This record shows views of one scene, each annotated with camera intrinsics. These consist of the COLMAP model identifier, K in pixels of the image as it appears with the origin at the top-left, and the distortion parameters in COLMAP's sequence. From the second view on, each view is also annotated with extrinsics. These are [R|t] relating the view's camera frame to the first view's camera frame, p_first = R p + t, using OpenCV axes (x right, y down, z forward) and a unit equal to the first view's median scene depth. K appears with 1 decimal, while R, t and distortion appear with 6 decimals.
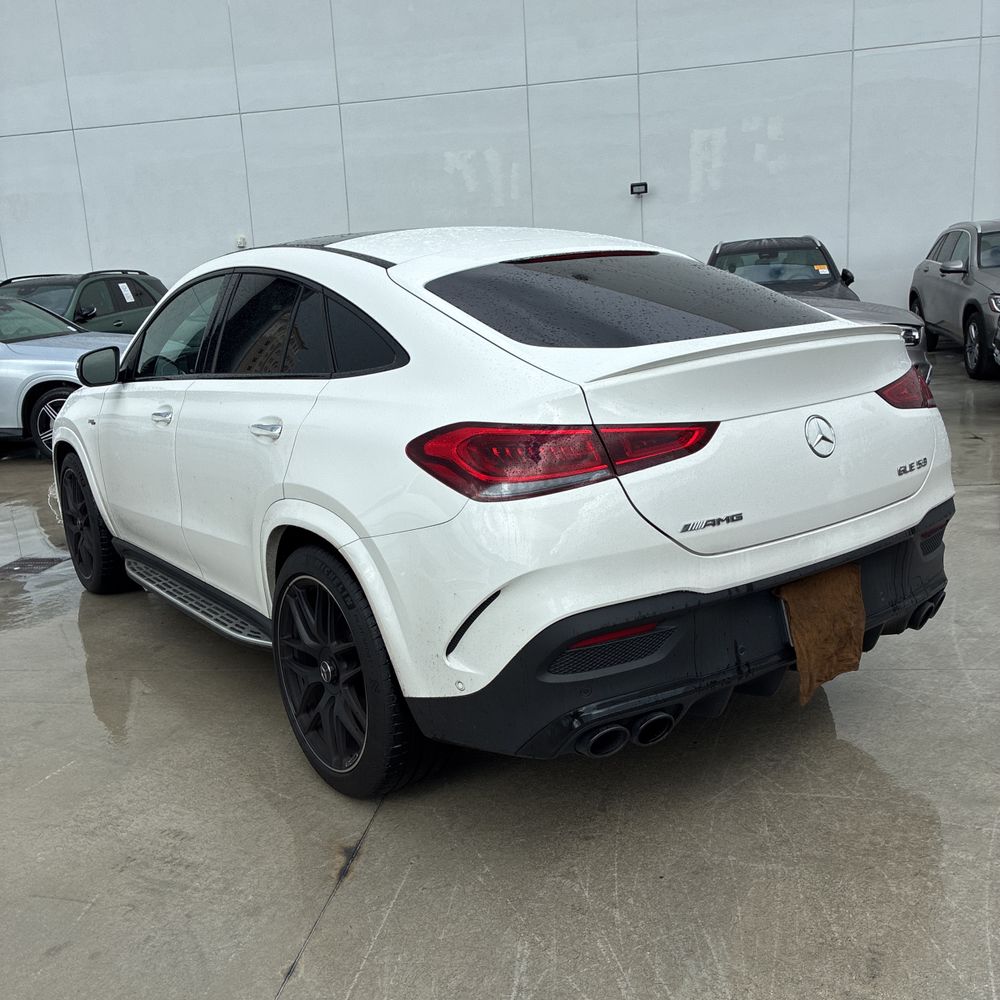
lens RADIAL K [[1020.7, 0, 499.8], [0, 1020.7, 467.2], [0, 0, 1]] dist [0.032565, -0.049158]
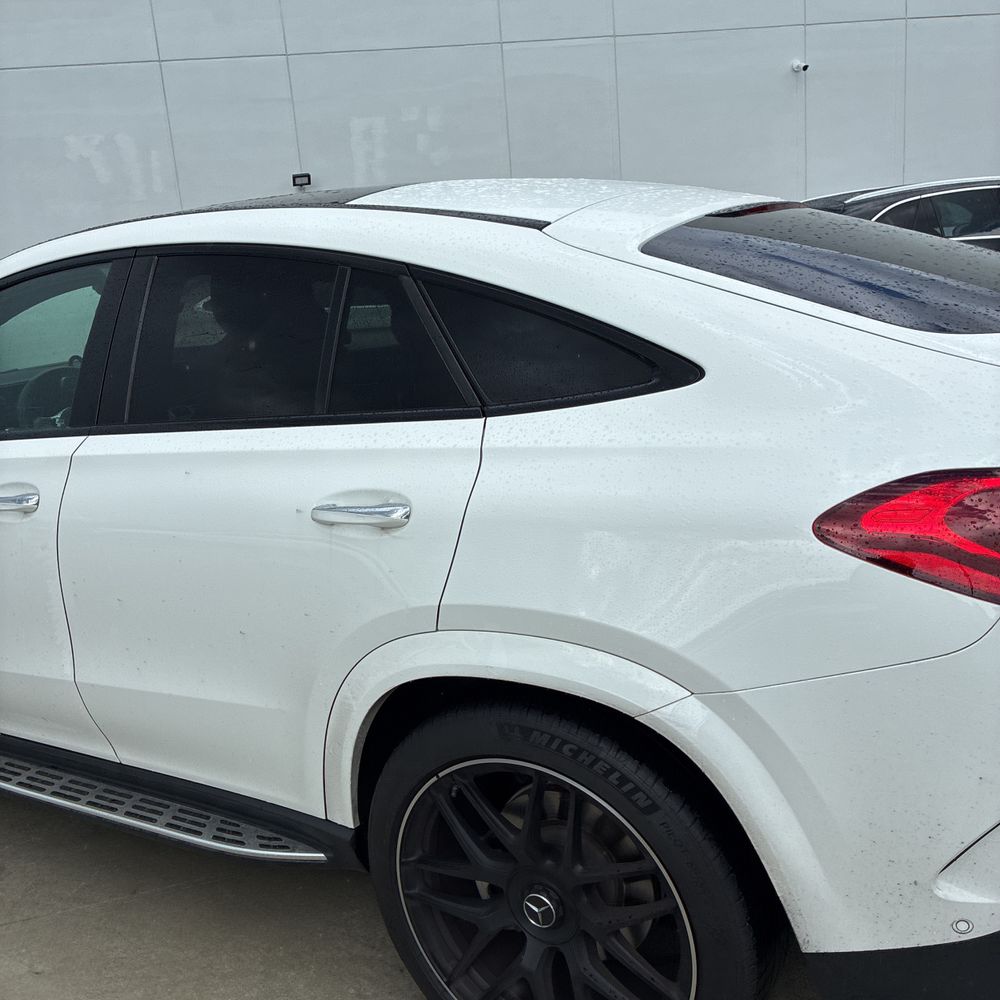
lens RADIAL K [[1024.3, 0, 496.8], [0, 1024.3, 484.6], [0, 0, 1]] dist [0.004257, -0.020169]
pose [[0.921585, -0.104711, 0.373787, -0.234809], [0.100192, 0.994467, 0.031558, -0.040298], [-0.375023, 0.008367, 0.926978, 0.275894]]
